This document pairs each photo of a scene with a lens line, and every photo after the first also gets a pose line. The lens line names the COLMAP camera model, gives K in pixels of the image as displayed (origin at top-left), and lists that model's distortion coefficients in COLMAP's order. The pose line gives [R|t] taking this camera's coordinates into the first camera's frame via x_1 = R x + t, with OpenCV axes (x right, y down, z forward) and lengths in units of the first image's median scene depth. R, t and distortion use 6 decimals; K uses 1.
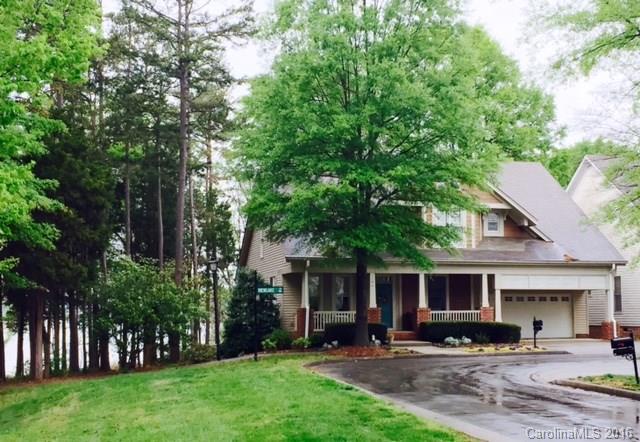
lens RADIAL K [[918.7, 0, 320.0], [0, 918.7, 222.1], [0, 0, 1]] dist [-0.015140, 0.000000]
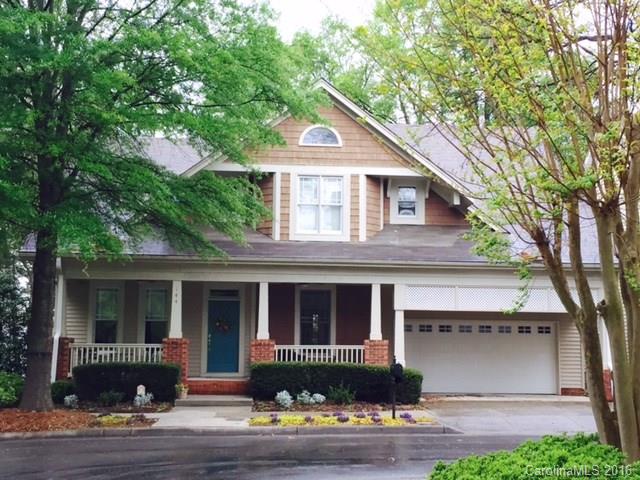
lens RADIAL K [[872.4, 0, 320.0], [0, 872.4, 238.6], [0, 0, 1]] dist [0.003470, 0.000000]
pose [[0.987340, -0.000252, -0.158618, 0.232501], [-0.003253, 0.999756, -0.021835, 0.039413], [0.158585, 0.022074, 0.987099, 0.437766]]
